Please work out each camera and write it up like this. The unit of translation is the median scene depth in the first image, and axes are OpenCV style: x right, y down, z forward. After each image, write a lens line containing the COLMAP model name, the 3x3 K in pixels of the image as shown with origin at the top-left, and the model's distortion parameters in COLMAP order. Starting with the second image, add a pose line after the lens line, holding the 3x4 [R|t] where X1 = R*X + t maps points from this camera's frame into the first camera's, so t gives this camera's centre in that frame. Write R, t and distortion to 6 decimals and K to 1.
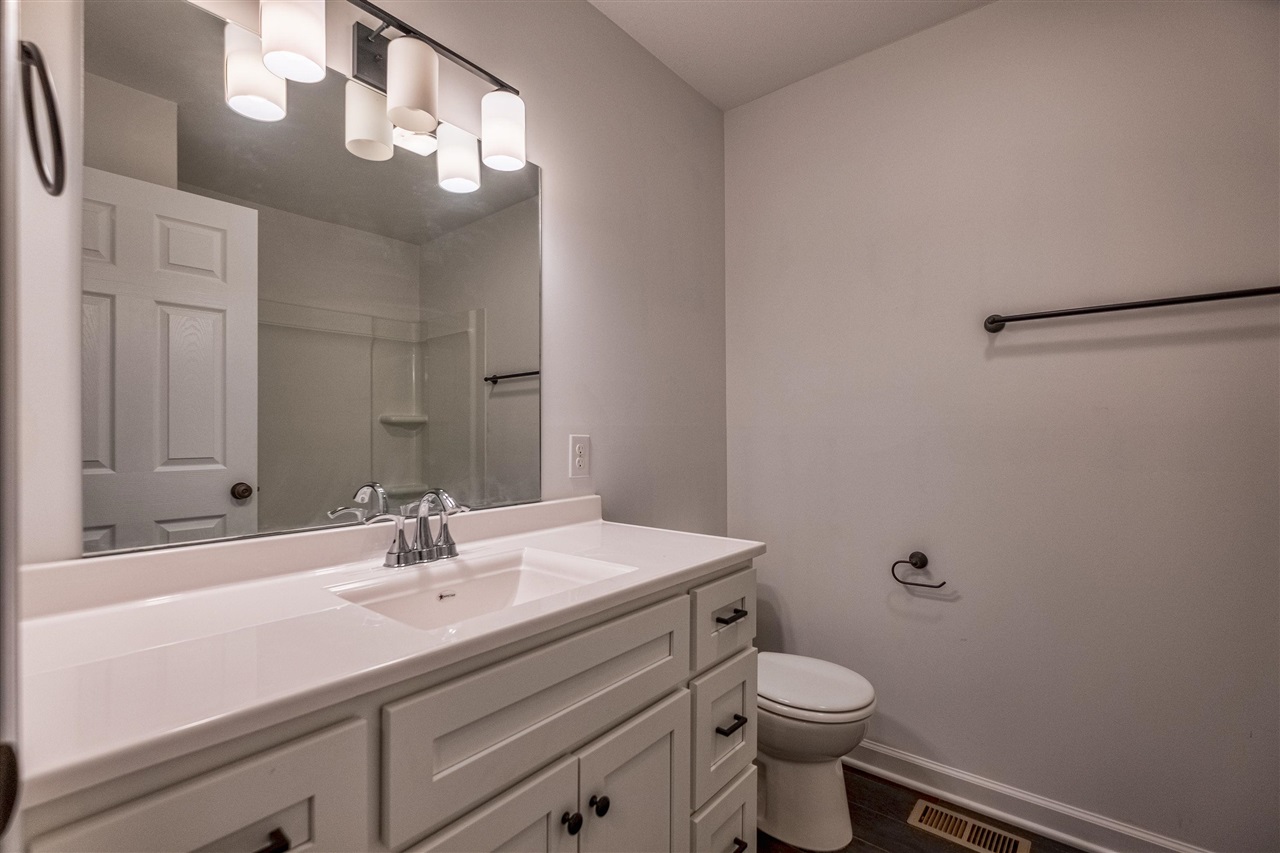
lens RADIAL K [[559.0, 0, 637.2], [0, 559.0, 425.2], [0, 0, 1]] dist [0.000152, 0.000333]
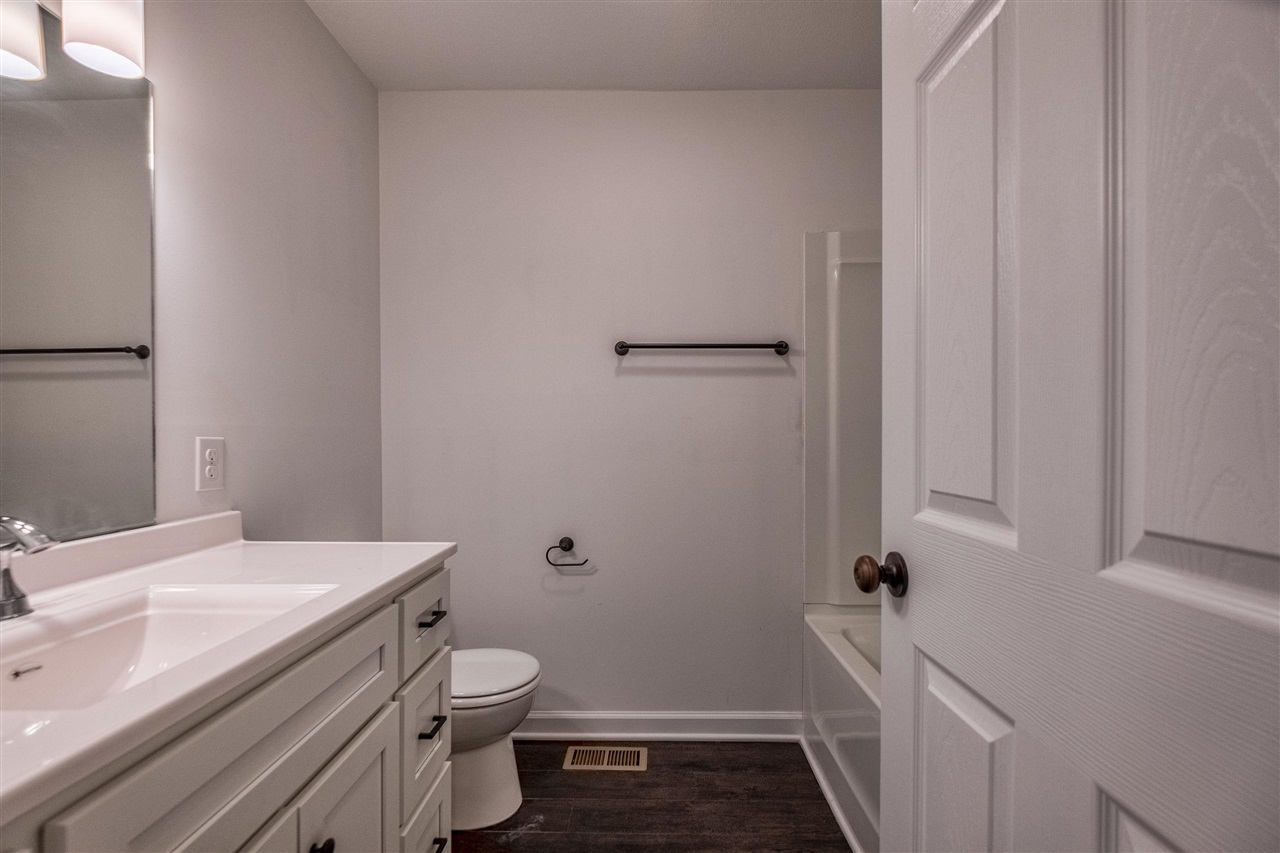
lens RADIAL K [[559.0, 0, 637.2], [0, 559.0, 425.2], [0, 0, 1]] dist [0.000152, 0.000333]
pose [[0.782350, 0.012818, 0.622707, -0.140826], [-0.012018, 0.999913, -0.005483, -0.002983], [-0.622722, -0.003194, 0.782436, -0.008027]]
